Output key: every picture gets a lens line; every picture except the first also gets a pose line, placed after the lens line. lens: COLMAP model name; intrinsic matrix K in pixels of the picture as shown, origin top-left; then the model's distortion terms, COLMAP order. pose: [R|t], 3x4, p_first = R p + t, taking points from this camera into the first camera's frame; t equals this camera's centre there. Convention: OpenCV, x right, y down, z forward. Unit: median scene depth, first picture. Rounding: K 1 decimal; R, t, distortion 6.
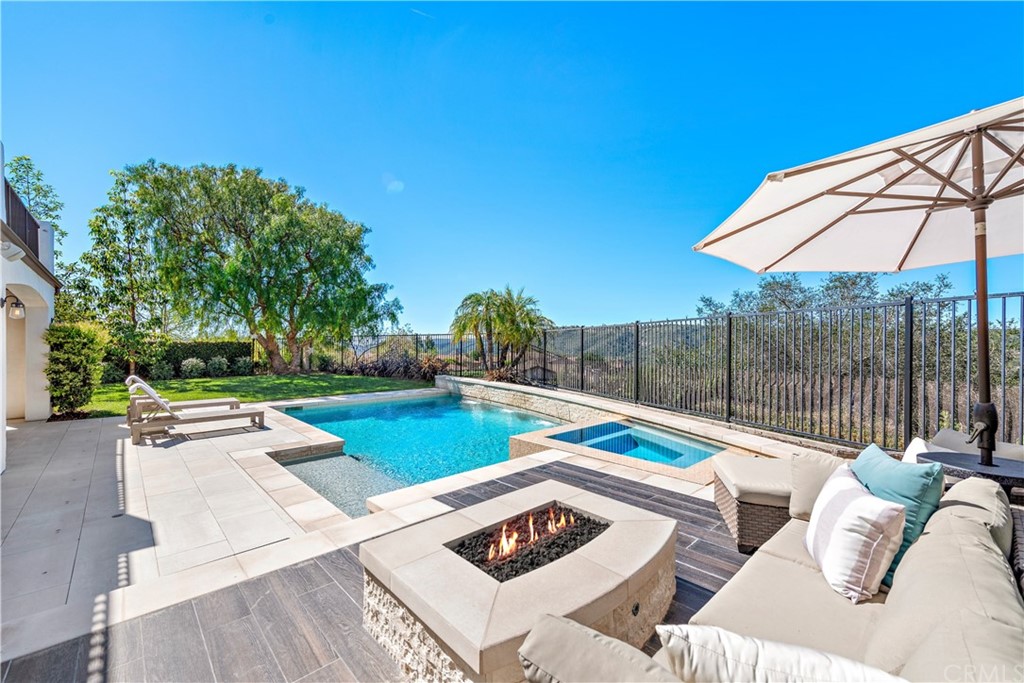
lens RADIAL K [[406.4, 0, 516.6], [0, 406.4, 343.5], [0, 0, 1]] dist [0.011355, 0.000179]
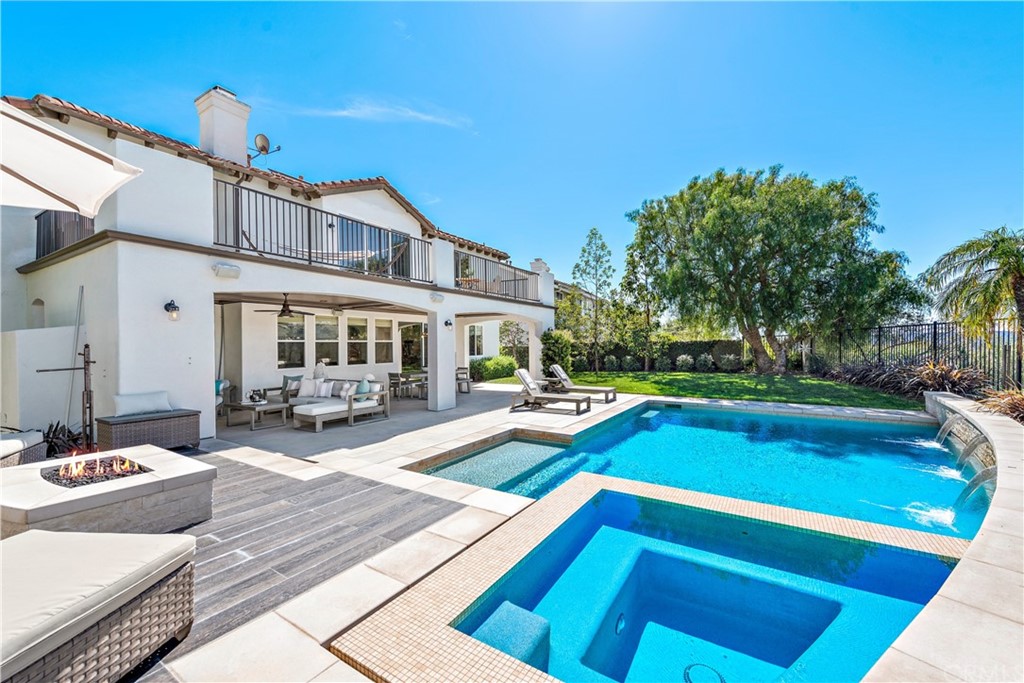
lens RADIAL K [[406.4, 0, 516.6], [0, 406.4, 343.5], [0, 0, 1]] dist [0.011355, 0.000179]
pose [[0.246341, -0.007386, -0.969155, 0.257898], [0.009783, 0.999939, -0.005134, 0.005742], [0.969134, -0.008216, 0.246398, 0.296517]]
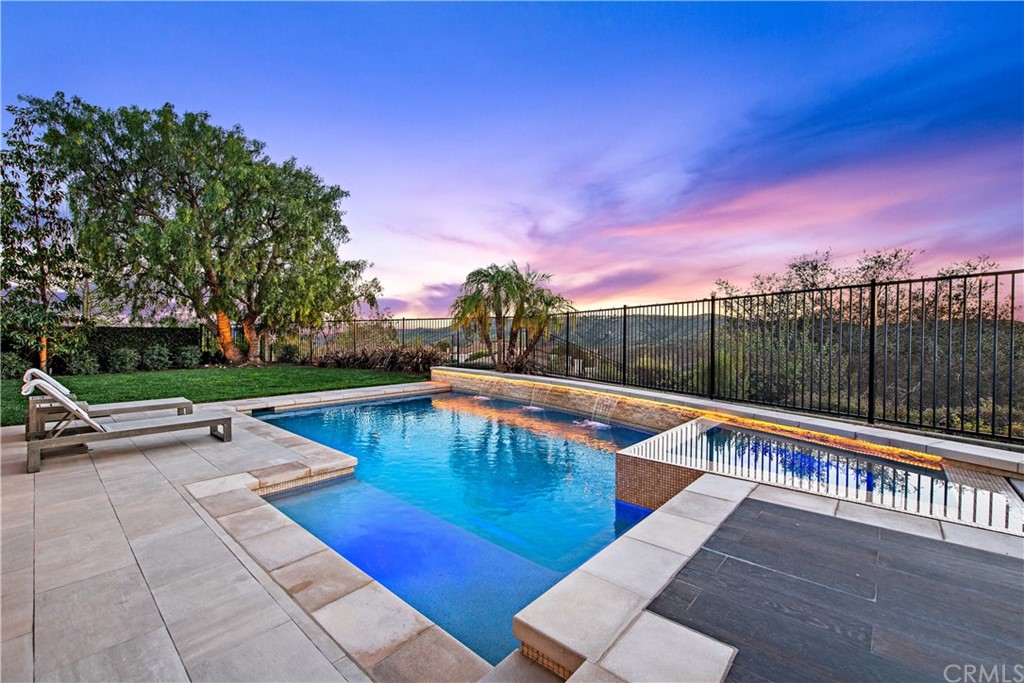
lens RADIAL K [[417.0, 0, 510.2], [0, 417.0, 342.6], [0, 0, 1]] dist [0.006900, -0.000337]
pose [[0.997202, -0.001840, 0.074737, -0.099562], [0.000456, 0.999828, 0.018533, 0.012434], [-0.074759, -0.018447, 0.997031, 0.126588]]
